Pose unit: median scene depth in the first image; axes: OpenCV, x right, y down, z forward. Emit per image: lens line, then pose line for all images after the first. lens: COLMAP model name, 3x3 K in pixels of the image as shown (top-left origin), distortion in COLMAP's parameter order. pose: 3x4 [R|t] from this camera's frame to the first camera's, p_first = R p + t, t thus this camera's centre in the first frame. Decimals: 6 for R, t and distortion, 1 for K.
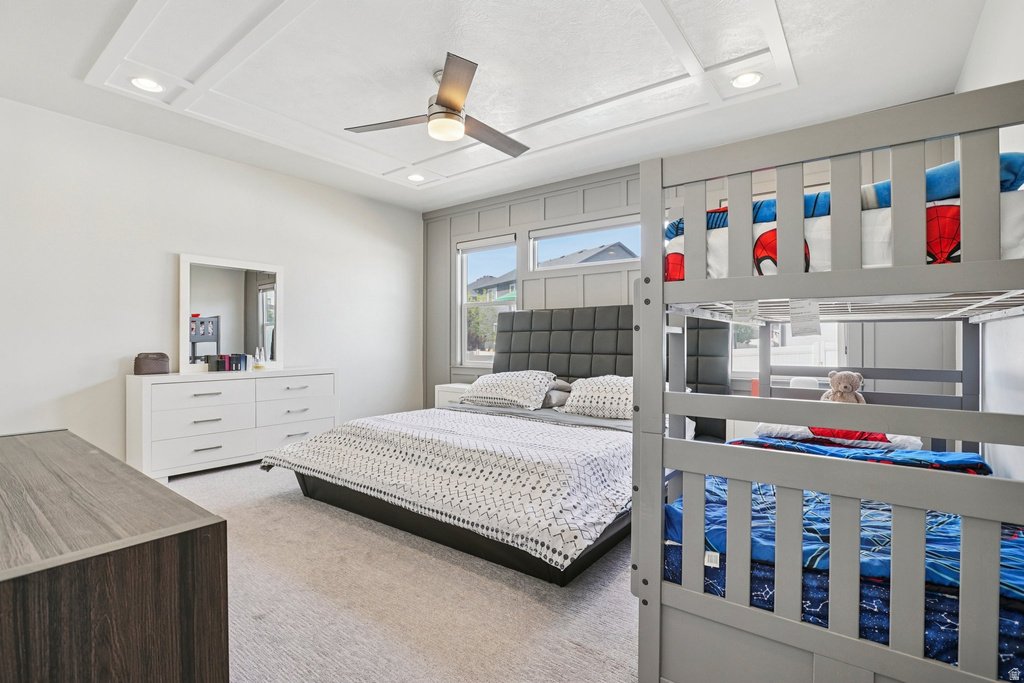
lens RADIAL K [[473.9, 0, 512.9], [0, 473.9, 340.3], [0, 0, 1]] dist [-0.044132, 0.014273]
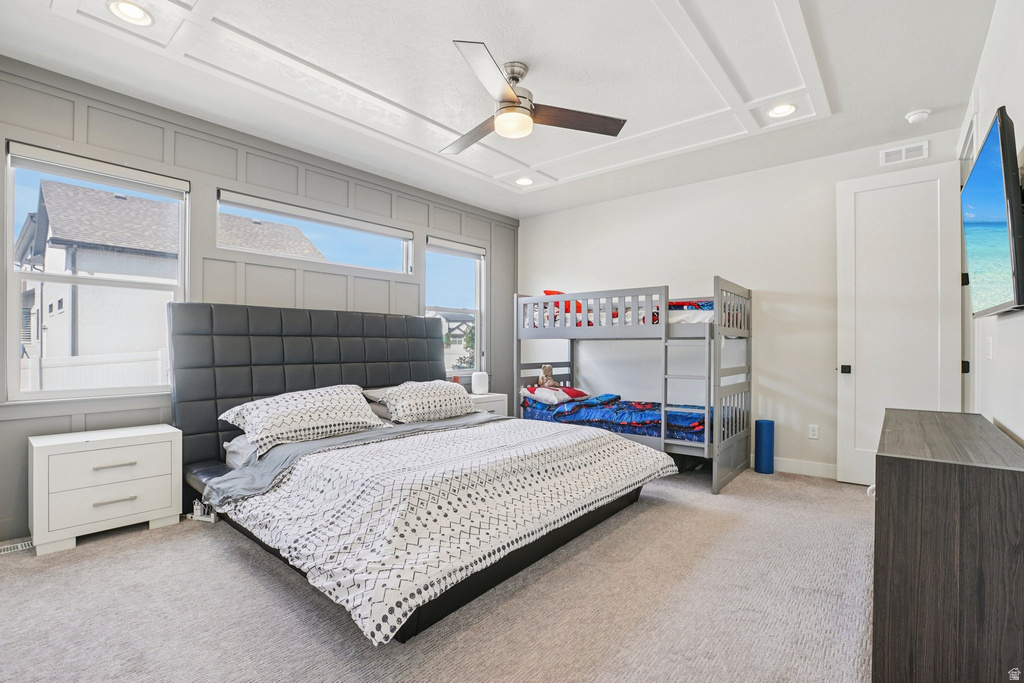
lens RADIAL K [[473.9, 0, 514.3], [0, 473.9, 344.1], [0, 0, 1]] dist [-0.044132, 0.014273]
pose [[0.034822, 0.008559, 0.999357, -0.865573], [-0.007157, 0.999940, -0.008315, -0.002621], [-0.999368, -0.006863, 0.034881, 0.765042]]
